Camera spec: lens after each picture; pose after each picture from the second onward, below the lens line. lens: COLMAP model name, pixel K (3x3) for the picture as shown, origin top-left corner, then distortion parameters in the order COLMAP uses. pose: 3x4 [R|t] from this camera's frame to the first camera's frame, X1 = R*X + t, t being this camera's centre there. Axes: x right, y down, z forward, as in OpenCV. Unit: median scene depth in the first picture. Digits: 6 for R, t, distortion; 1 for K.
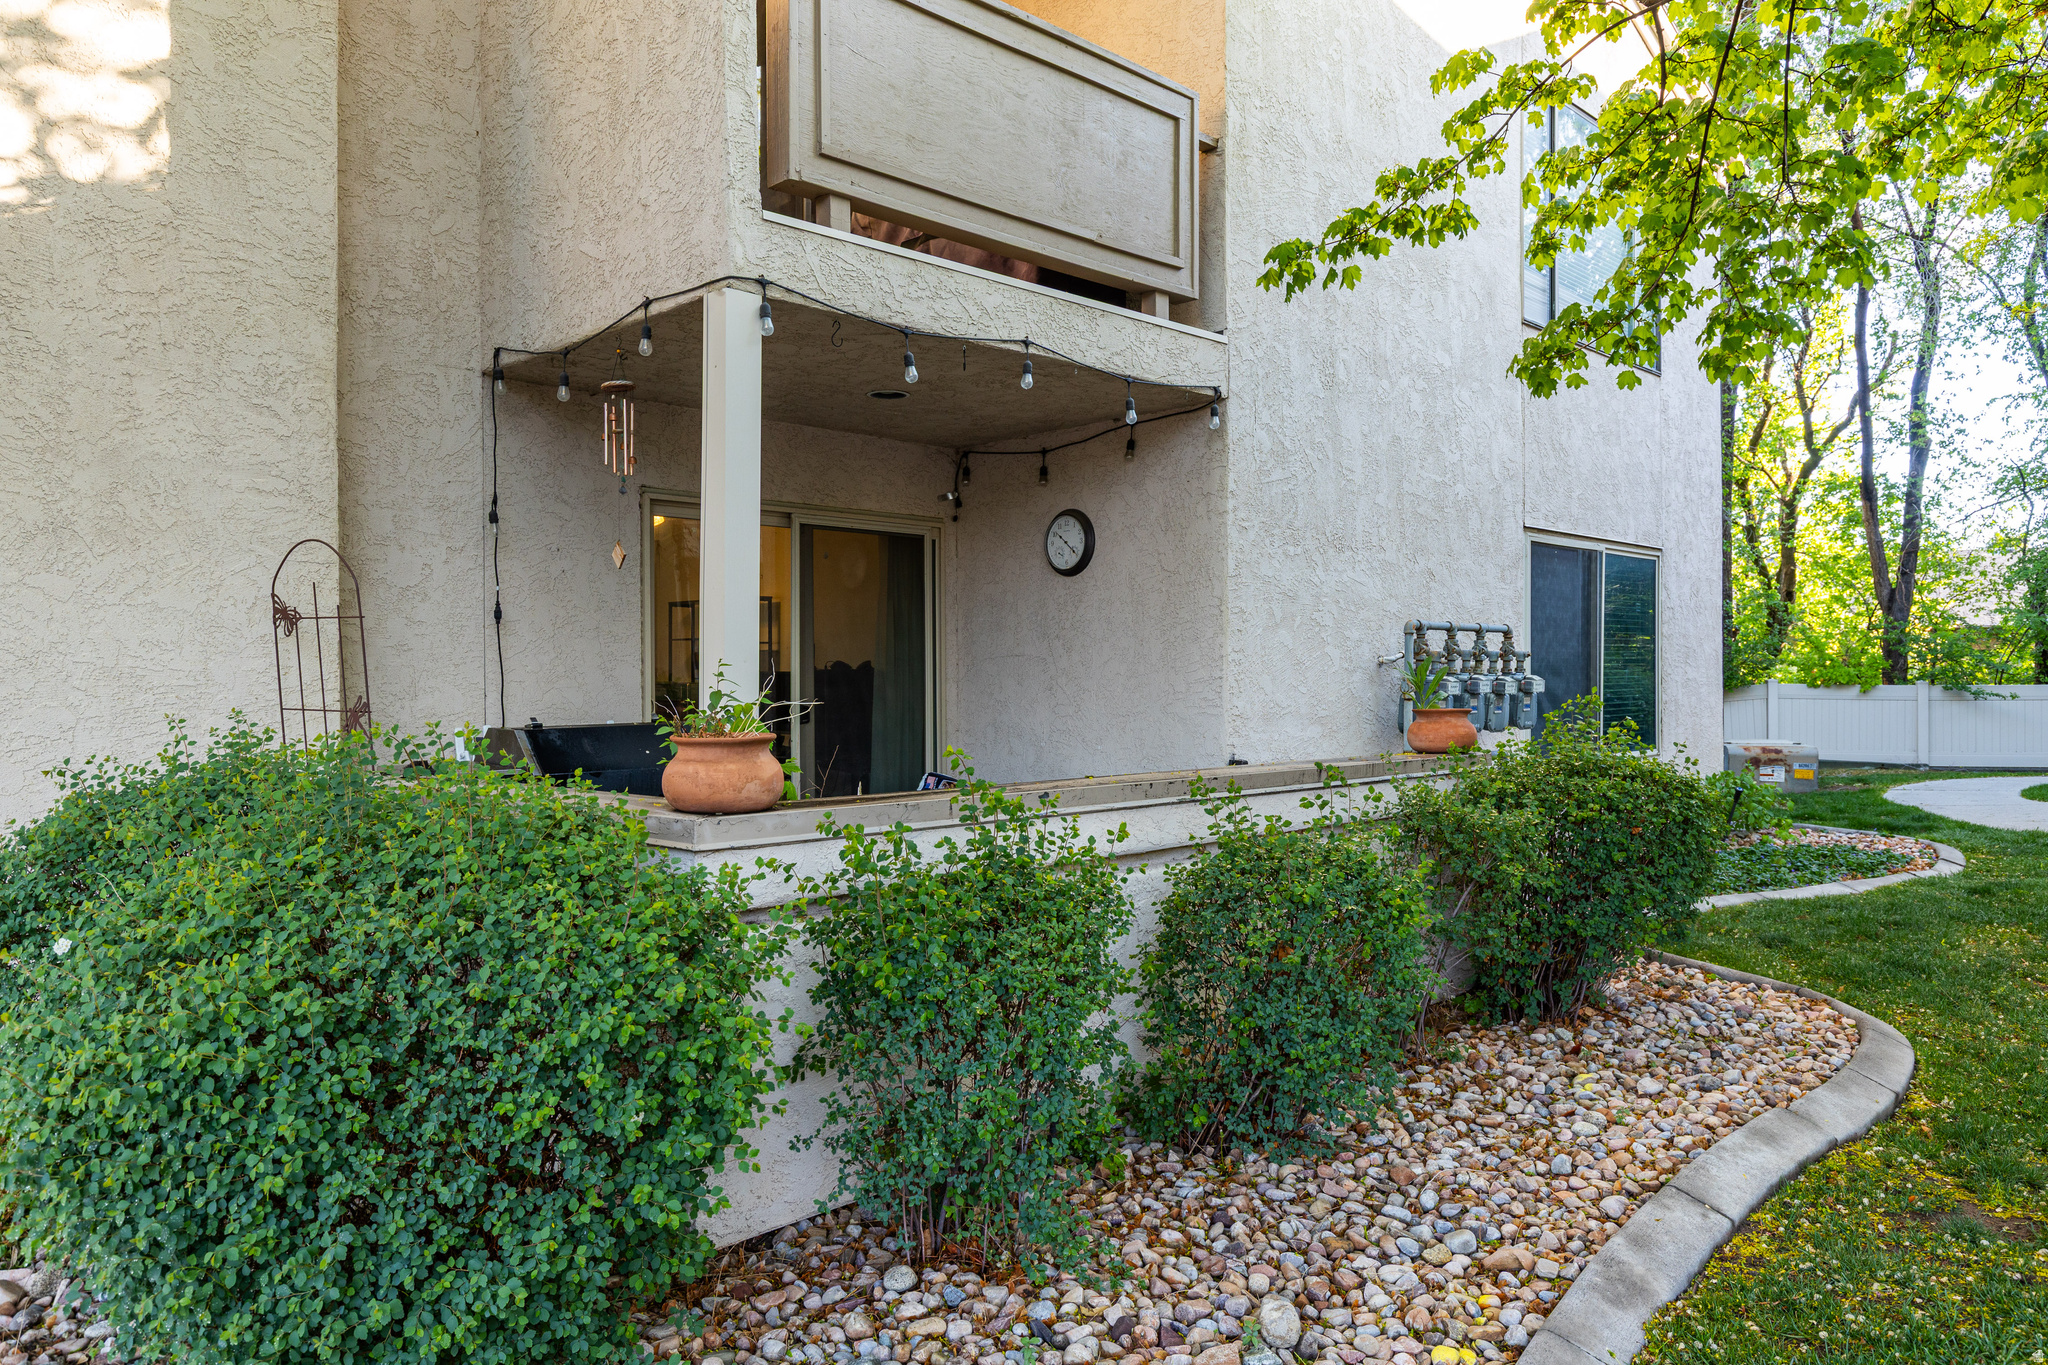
lens RADIAL K [[1373.9, 0, 1024.1], [0, 1373.9, 675.2], [0, 0, 1]] dist [0.007689, 0.002318]
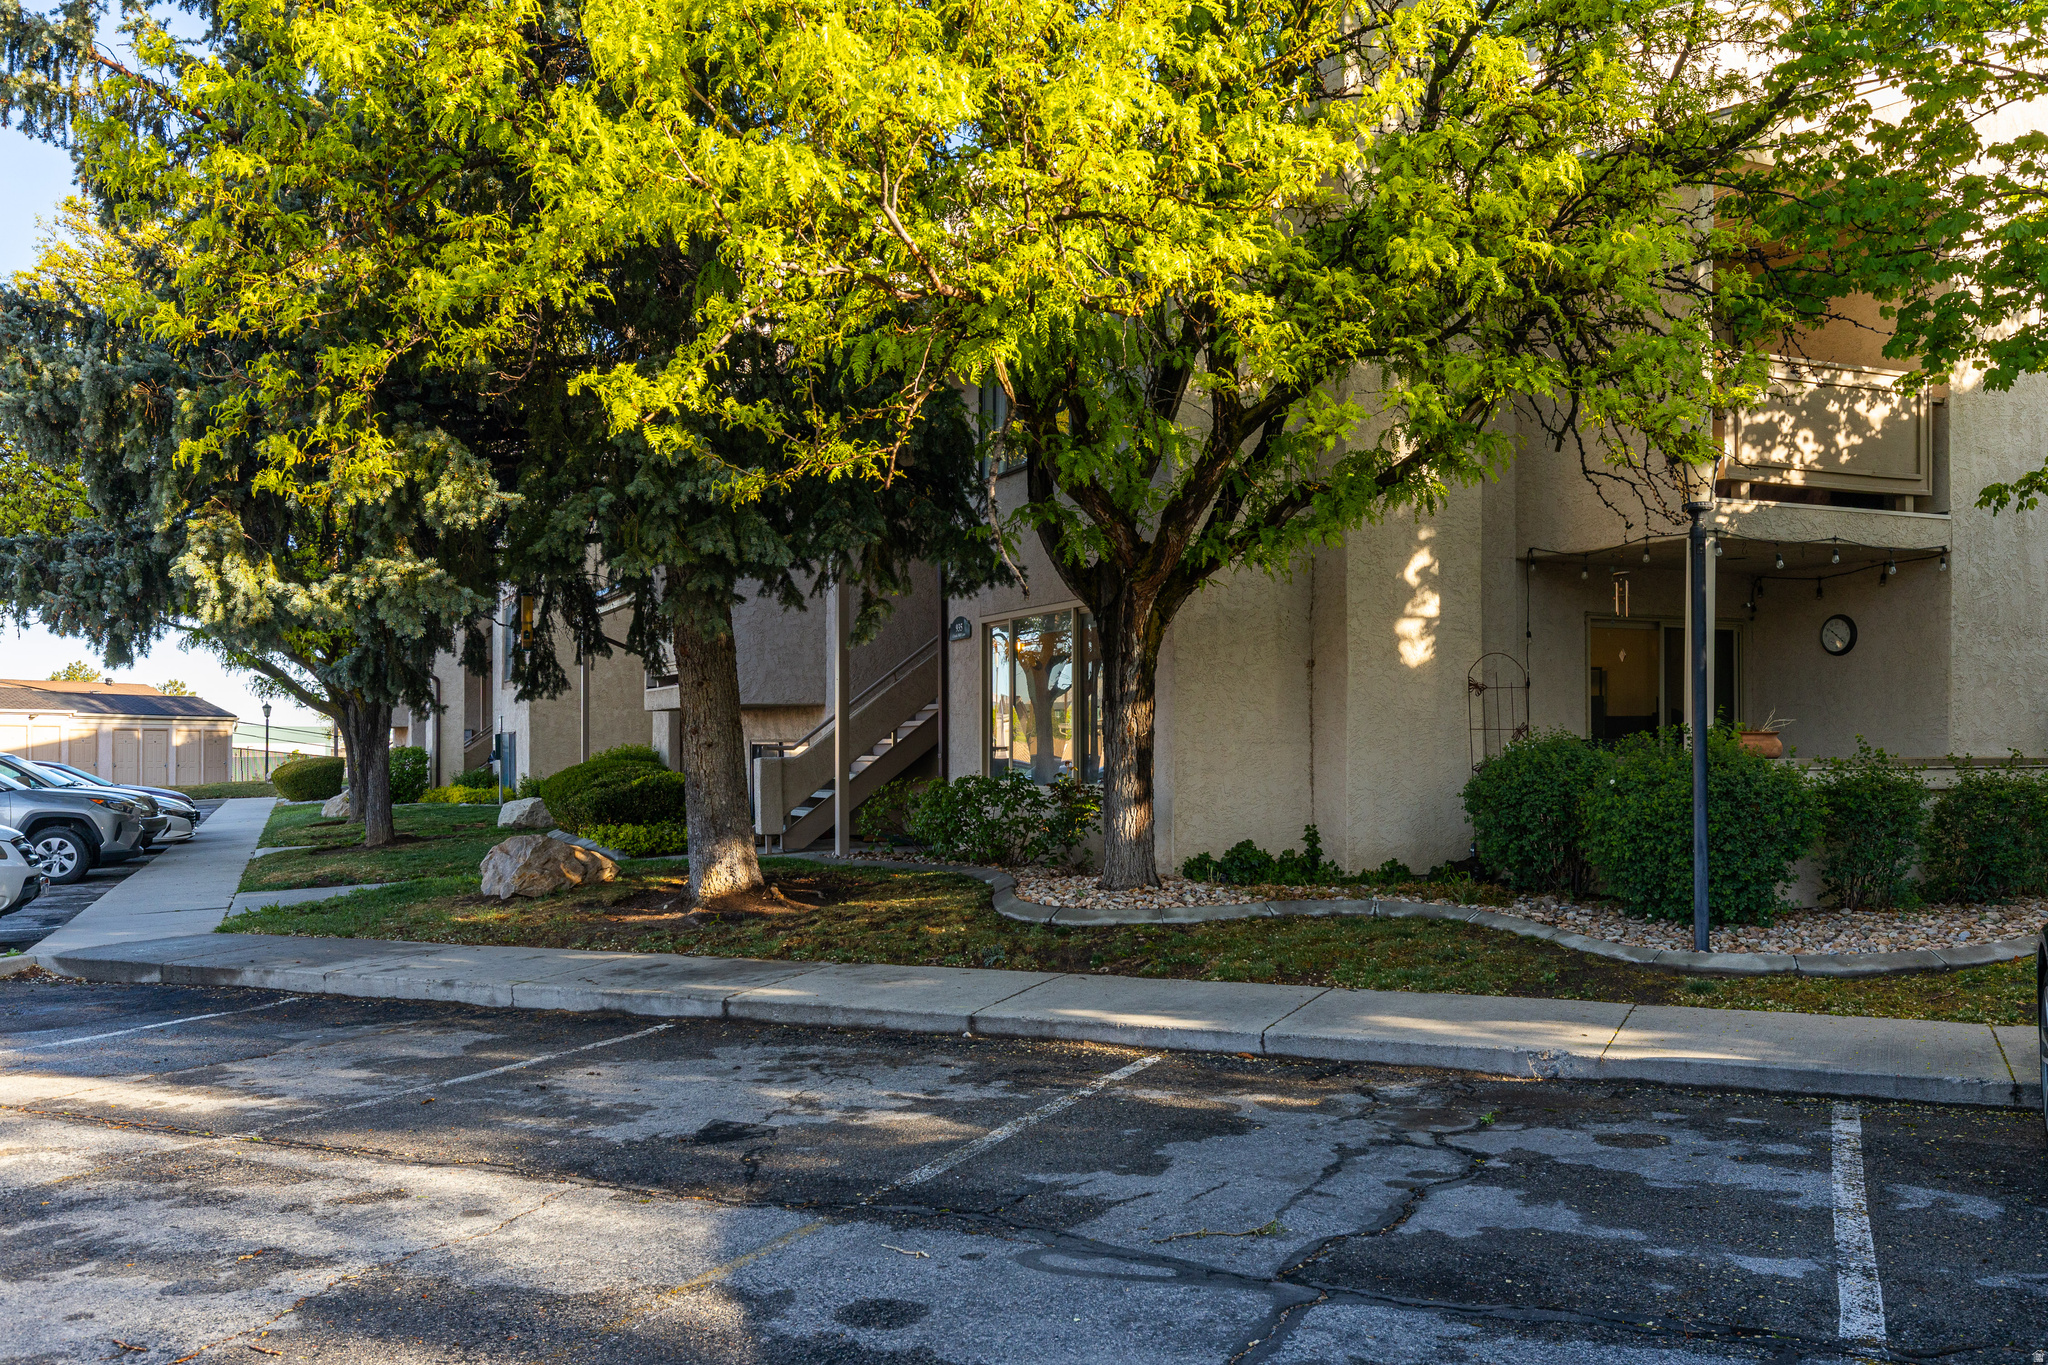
lens RADIAL K [[1592.0, 0, 1024.7], [0, 1592.0, 699.2], [0, 0, 1]] dist [-0.003441, -0.003677]
pose [[0.941346, -0.003507, -0.337425, -0.294037], [-0.002341, 0.999854, -0.016922, 0.017218], [0.337435, 0.016719, 0.941200, -1.352247]]
